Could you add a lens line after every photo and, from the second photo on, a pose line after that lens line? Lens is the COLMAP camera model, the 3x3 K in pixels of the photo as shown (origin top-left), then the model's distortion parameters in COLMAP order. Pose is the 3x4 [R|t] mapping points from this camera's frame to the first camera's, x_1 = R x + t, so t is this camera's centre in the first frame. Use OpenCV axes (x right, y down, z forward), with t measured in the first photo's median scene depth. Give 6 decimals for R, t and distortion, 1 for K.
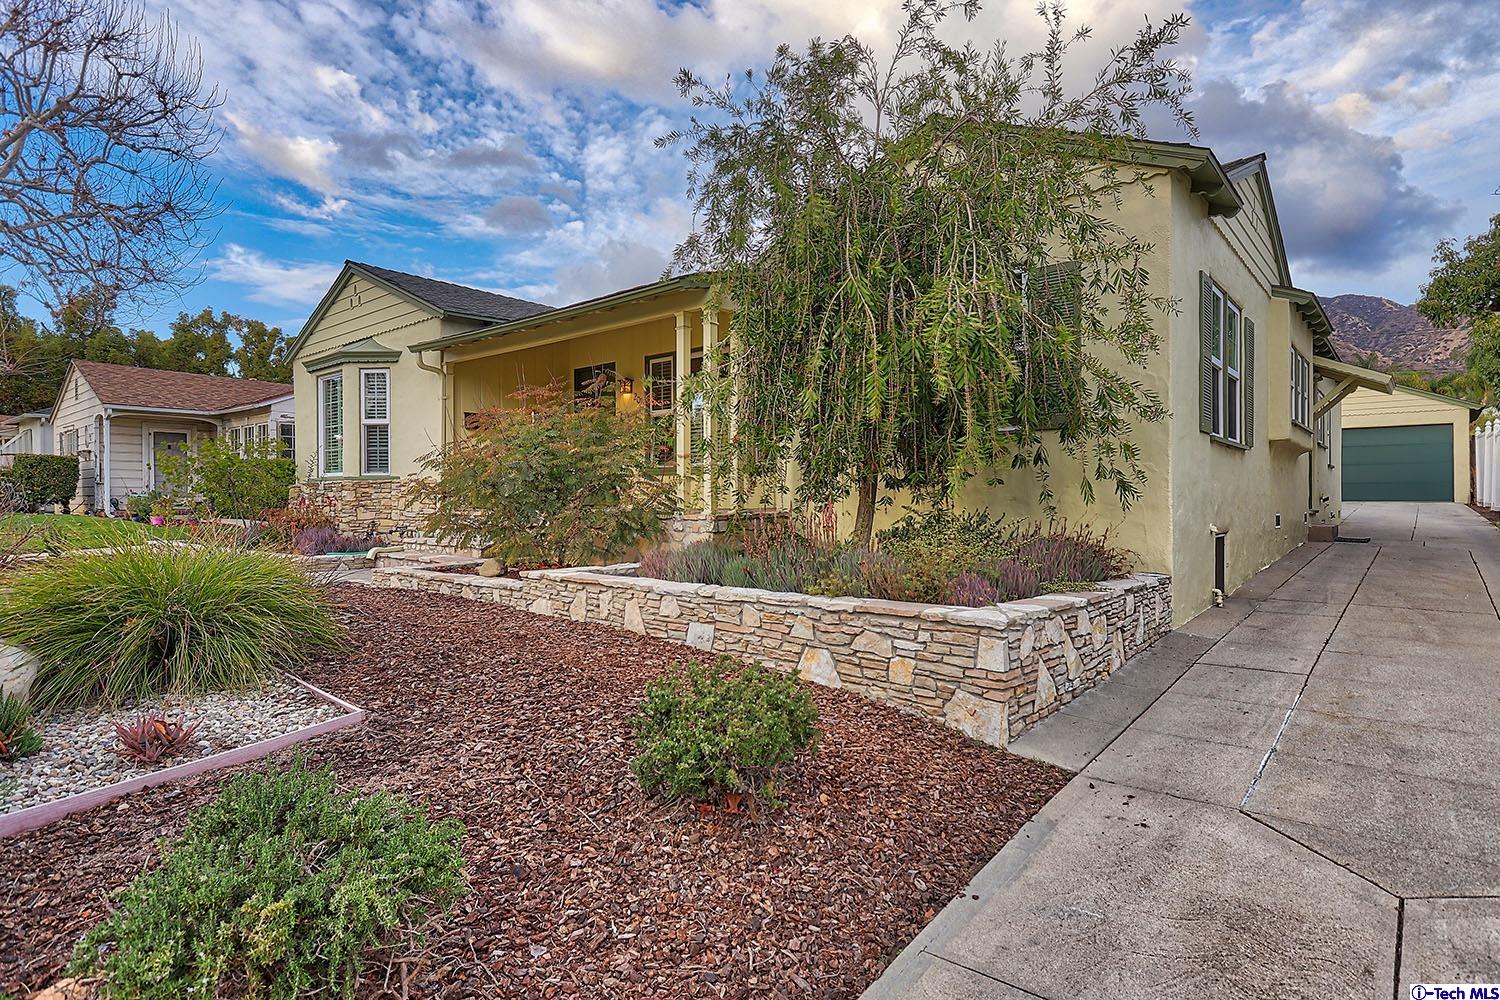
lens RADIAL K [[775.2, 0, 750.0], [0, 775.2, 500.0], [0, 0, 1]] dist [-0.003487, 0.013931]
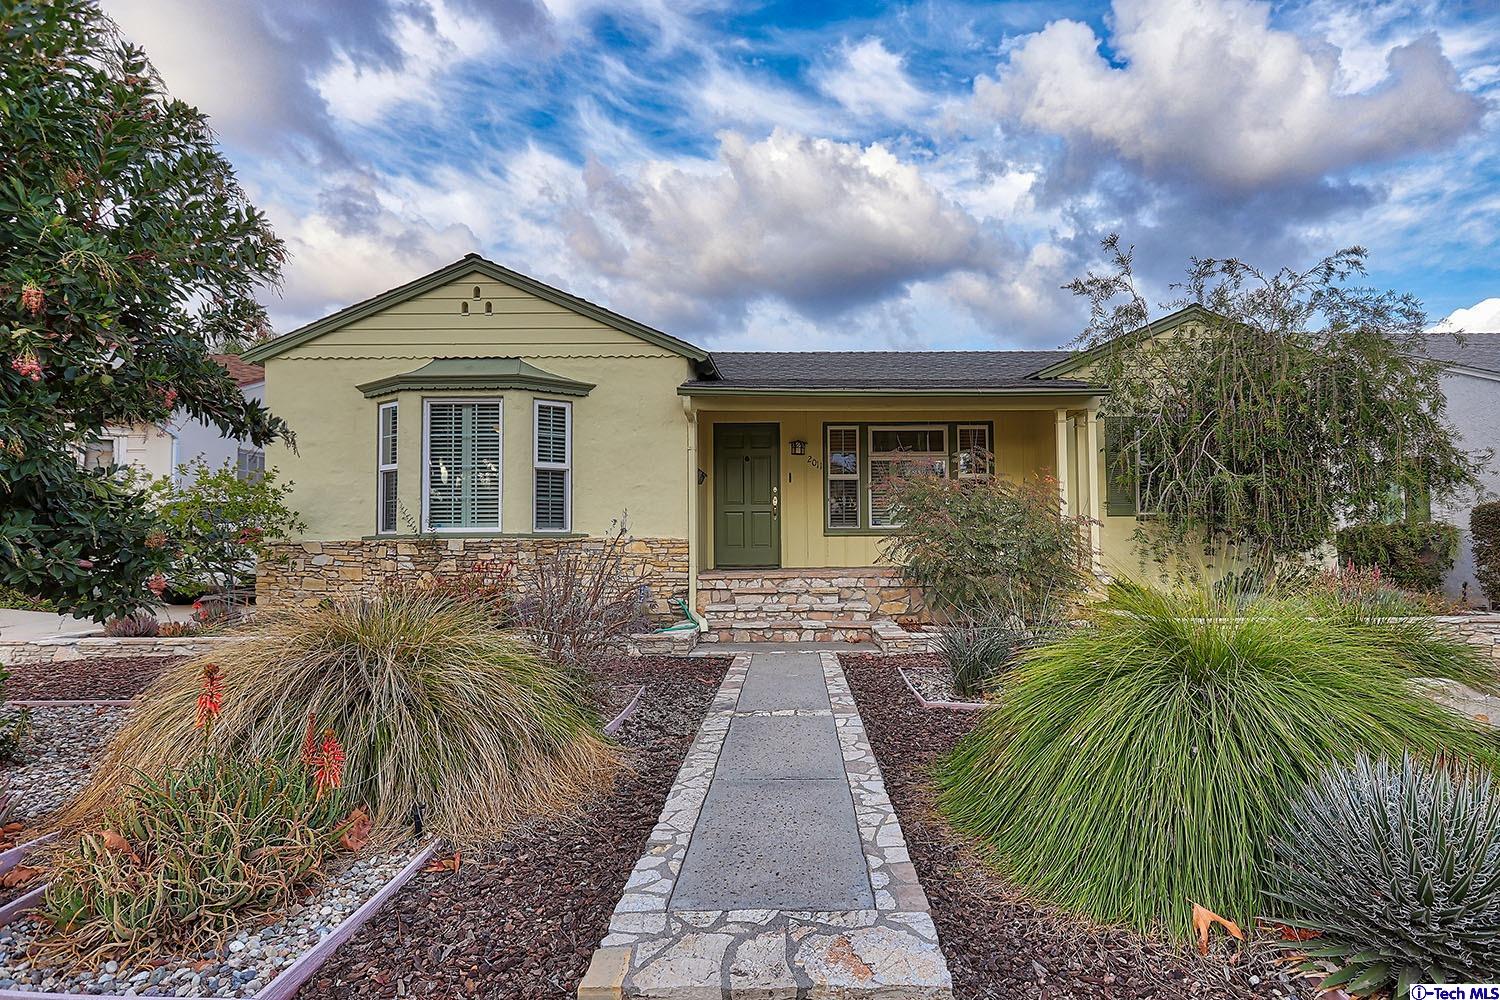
lens RADIAL K [[775.2, 0, 750.0], [0, 775.2, 500.0], [0, 0, 1]] dist [-0.003487, 0.013931]
pose [[0.755339, 0.033190, 0.654493, -0.857885], [0.006268, 0.998305, -0.057860, -0.017364], [-0.655304, 0.047806, 0.753851, 0.258009]]
